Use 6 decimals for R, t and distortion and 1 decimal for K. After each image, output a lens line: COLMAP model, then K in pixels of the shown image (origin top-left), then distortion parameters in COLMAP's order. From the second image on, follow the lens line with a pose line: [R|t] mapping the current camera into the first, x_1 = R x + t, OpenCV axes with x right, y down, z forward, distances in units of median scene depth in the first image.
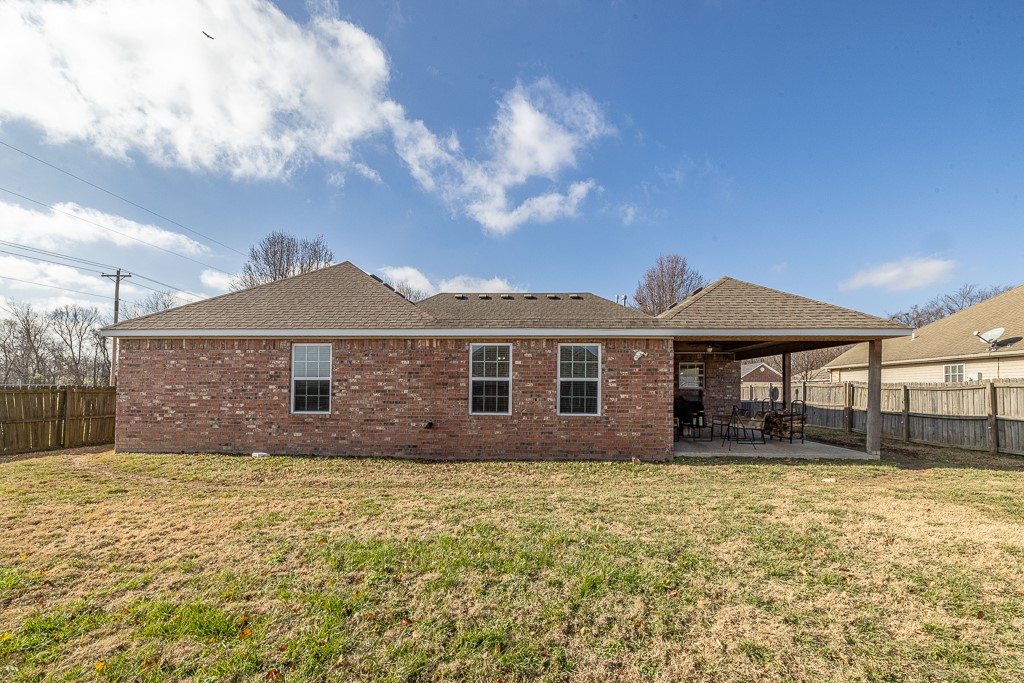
lens RADIAL K [[416.0, 0, 513.0], [0, 416.0, 391.1], [0, 0, 1]] dist [-0.001487, -0.000079]
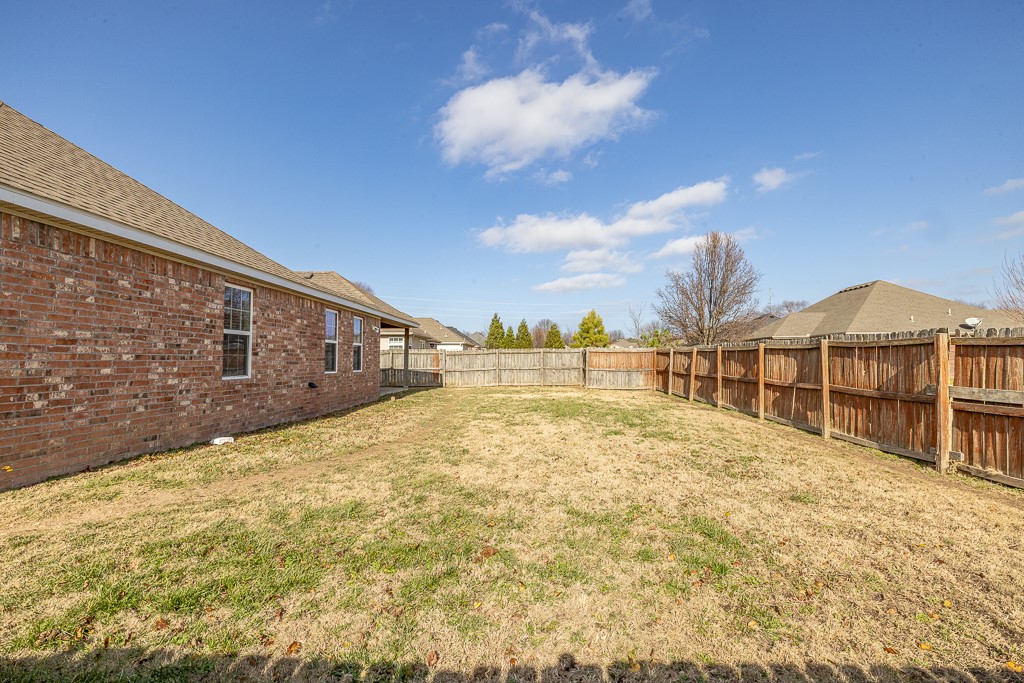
lens RADIAL K [[510.5, 0, 512.0], [0, 510.5, 341.5], [0, 0, 1]] dist [0.000784, 0.000450]
pose [[-0.004463, 0.033610, 0.999425, -1.409541], [-0.025269, 0.999112, -0.033713, 0.005172], [-0.999671, -0.025405, -0.003610, 0.506317]]
